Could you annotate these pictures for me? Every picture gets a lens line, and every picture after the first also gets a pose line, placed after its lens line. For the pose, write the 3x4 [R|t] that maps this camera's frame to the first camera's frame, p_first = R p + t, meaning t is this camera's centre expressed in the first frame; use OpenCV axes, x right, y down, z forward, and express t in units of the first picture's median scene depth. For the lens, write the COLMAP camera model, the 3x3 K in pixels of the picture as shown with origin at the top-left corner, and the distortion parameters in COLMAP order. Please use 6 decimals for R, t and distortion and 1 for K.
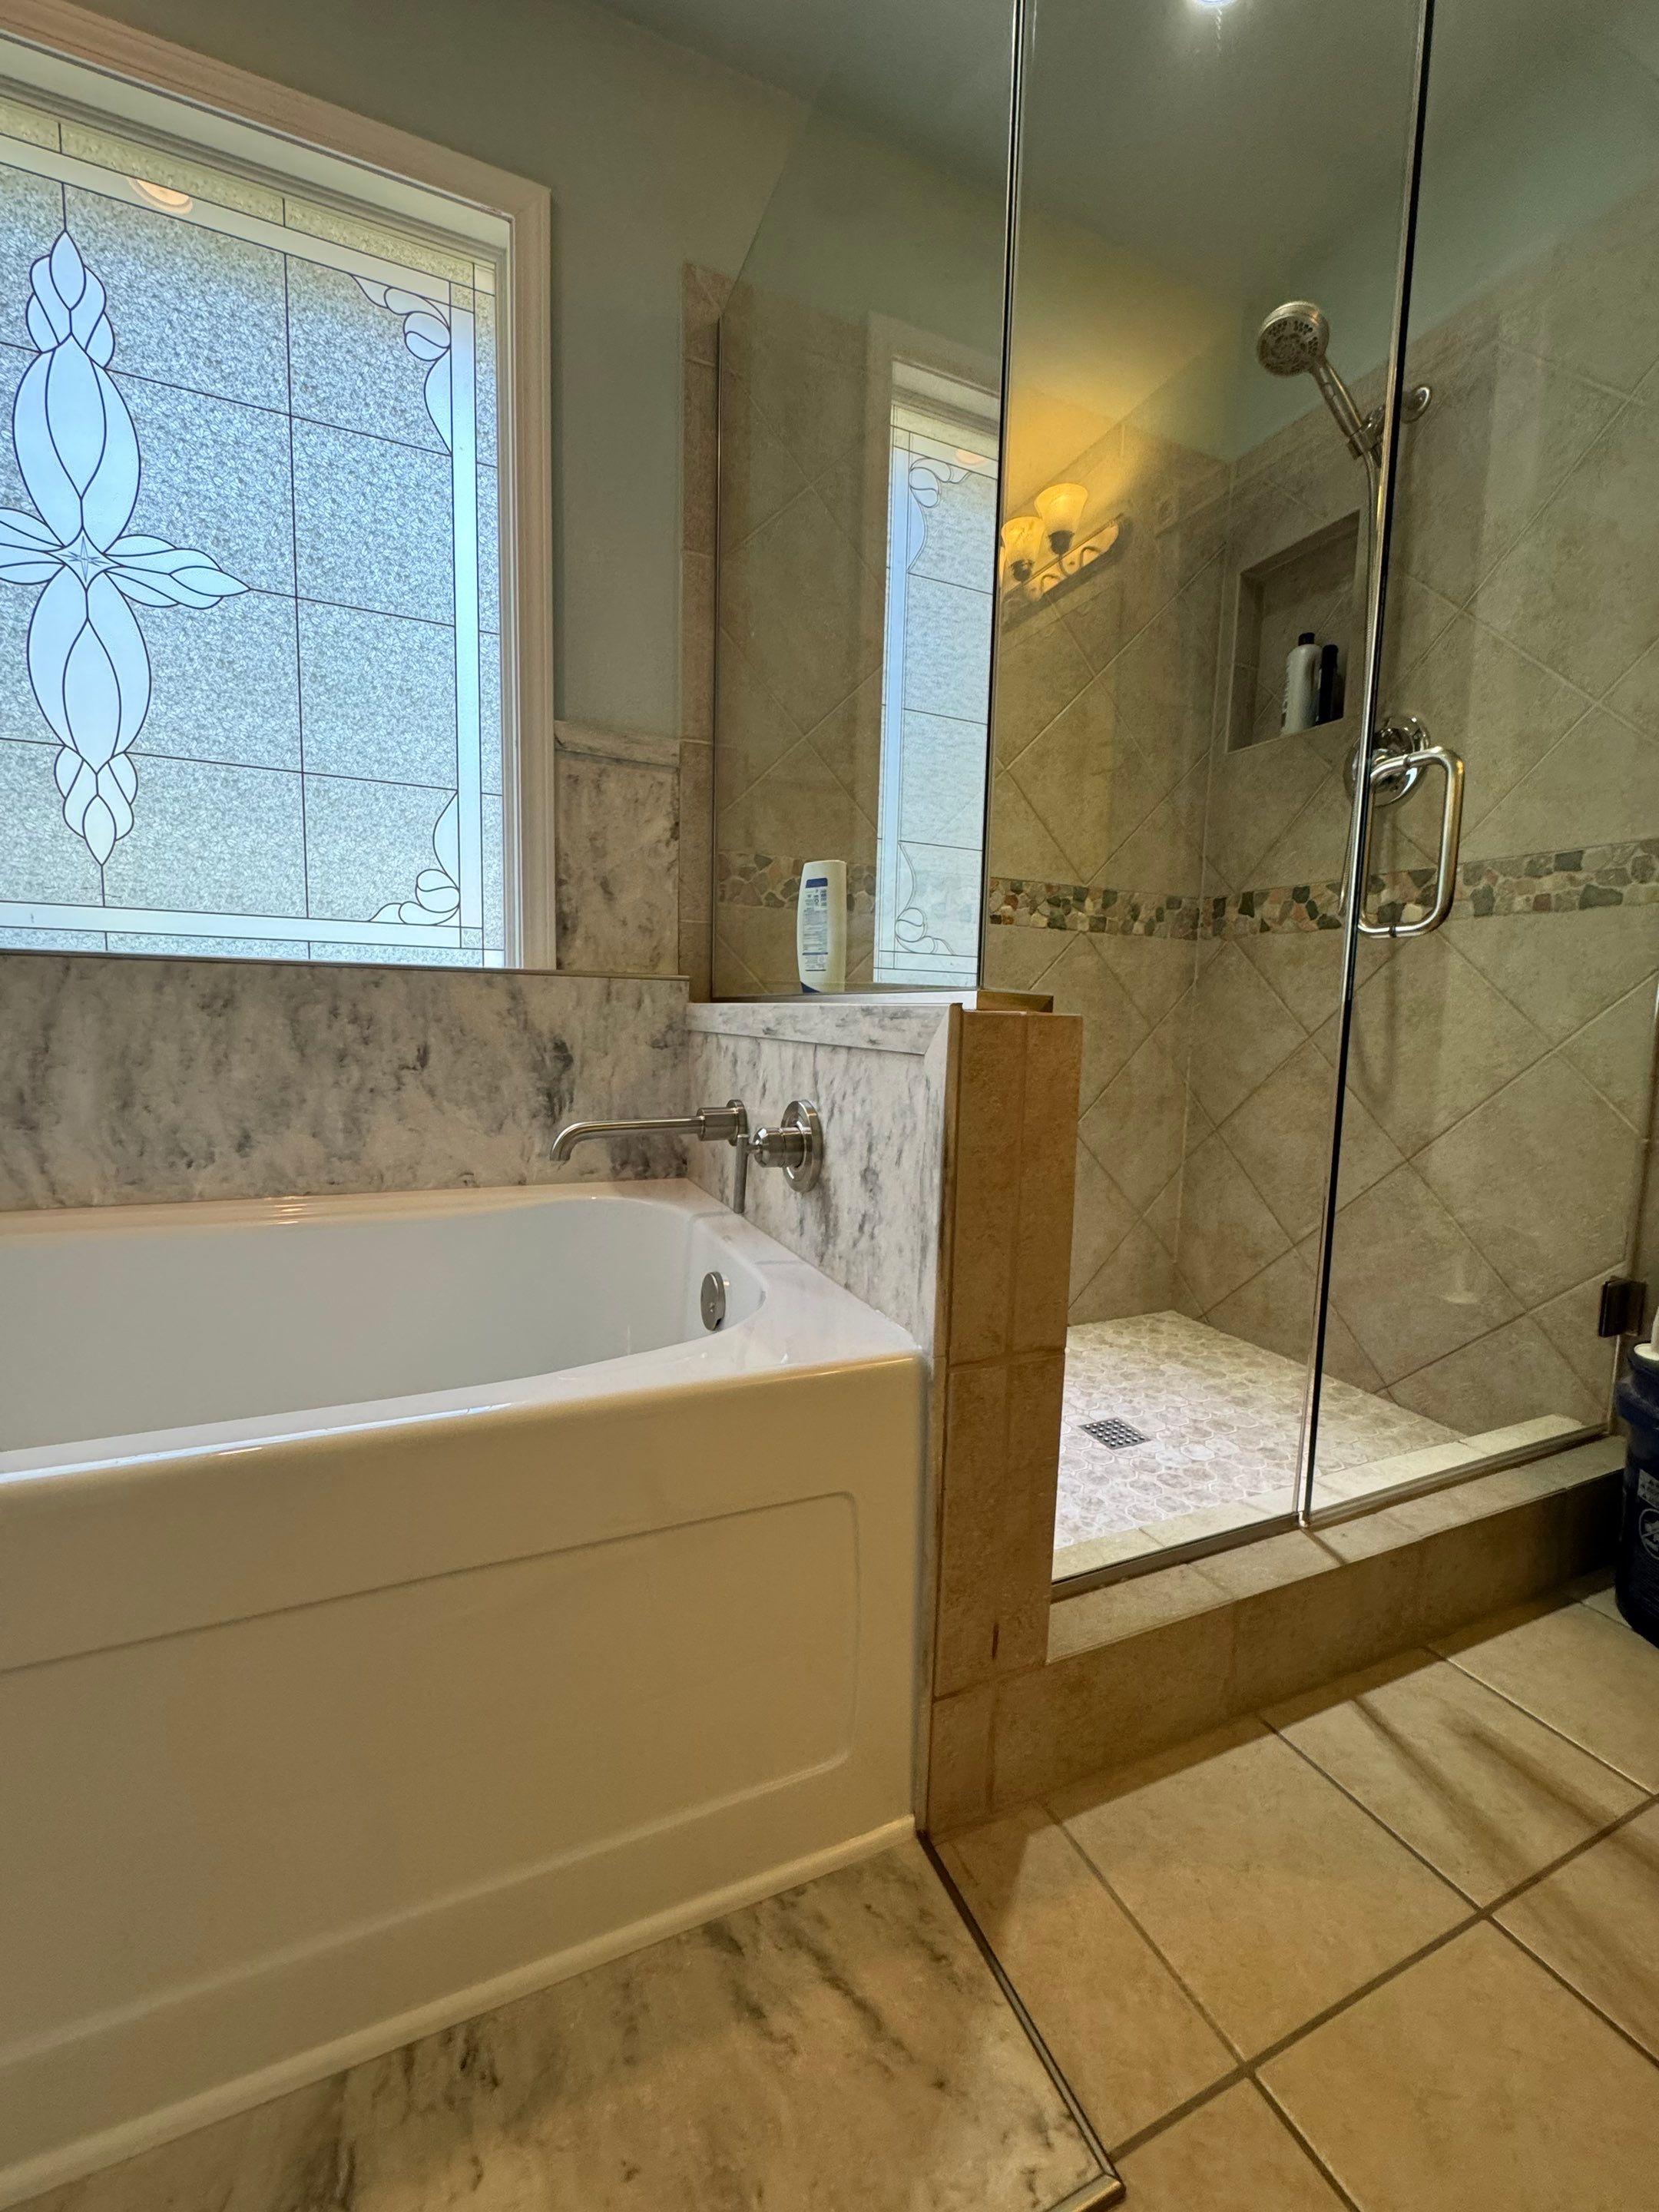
lens RADIAL K [[885.9, 0, 827.6], [0, 885.9, 1103.1], [0, 0, 1]] dist [-0.002716, 0.000711]
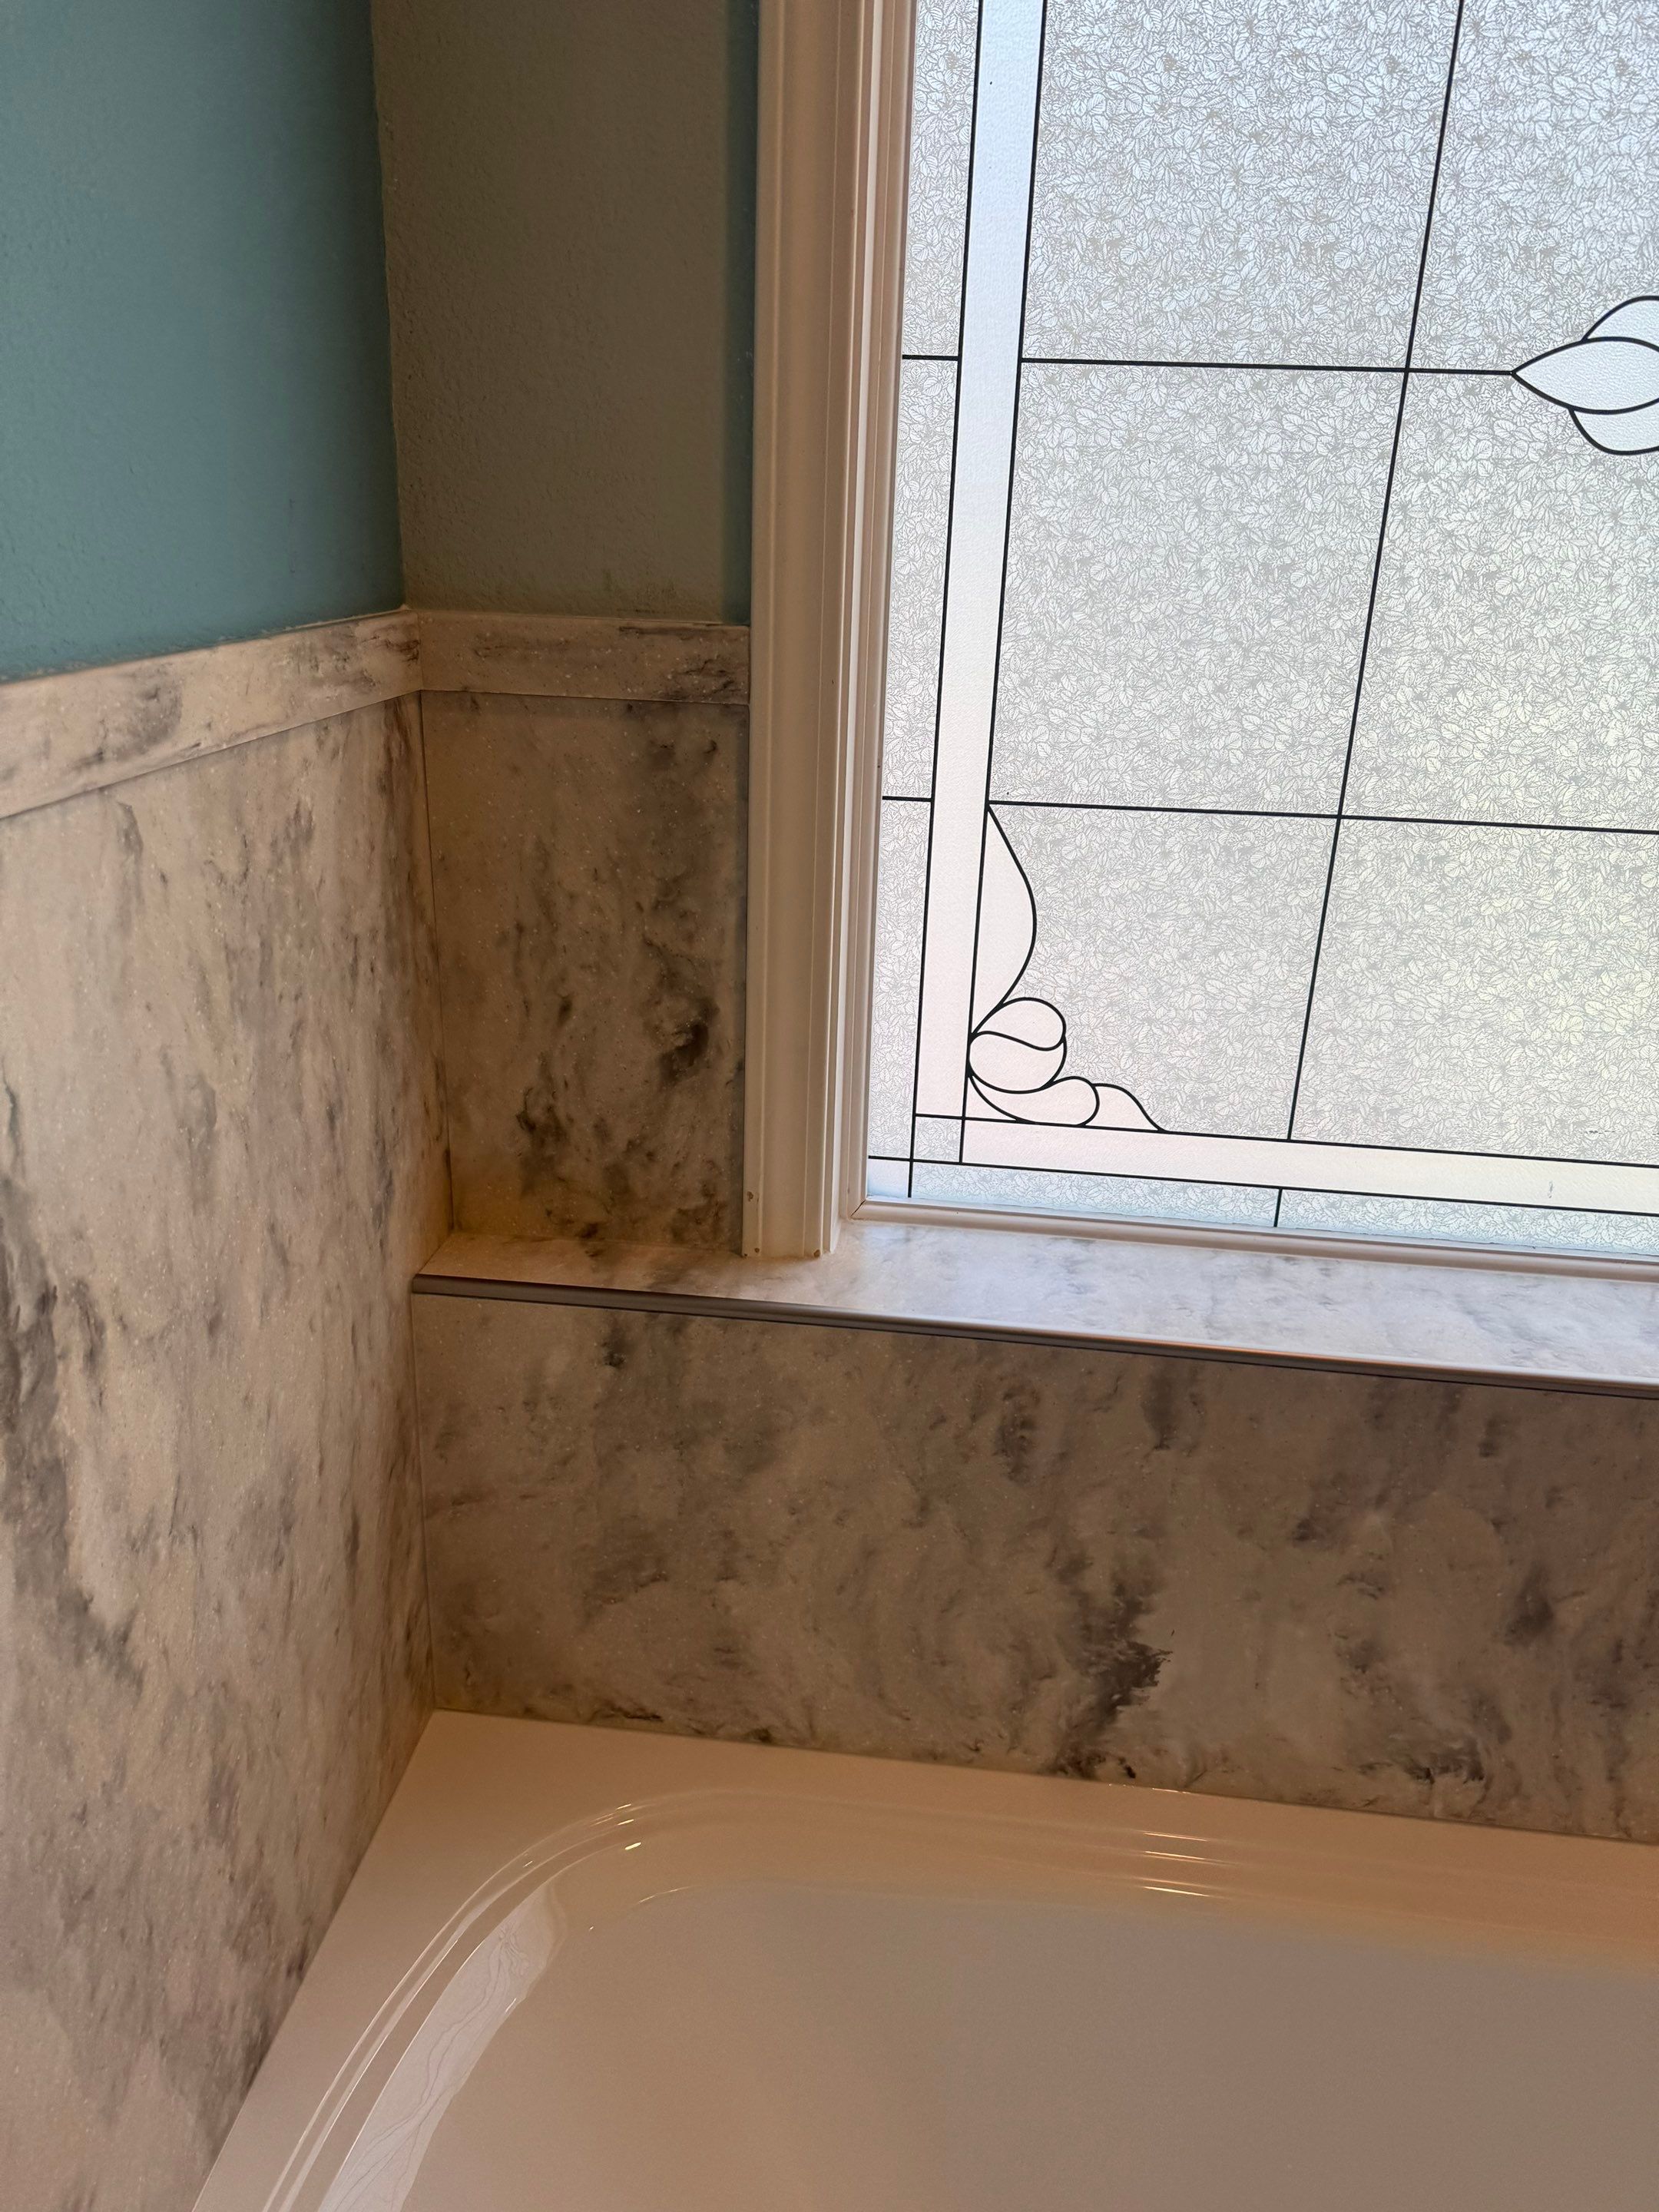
lens RADIAL K [[1559.1, 0, 815.4], [0, 1559.1, 1105.9], [0, 0, 1]] dist [0.059622, -0.068301]
pose [[0.863624, 0.182296, -0.470024, -0.821413], [-0.064250, 0.964530, 0.256035, -0.429843], [0.500026, -0.190919, 0.844703, 0.088499]]
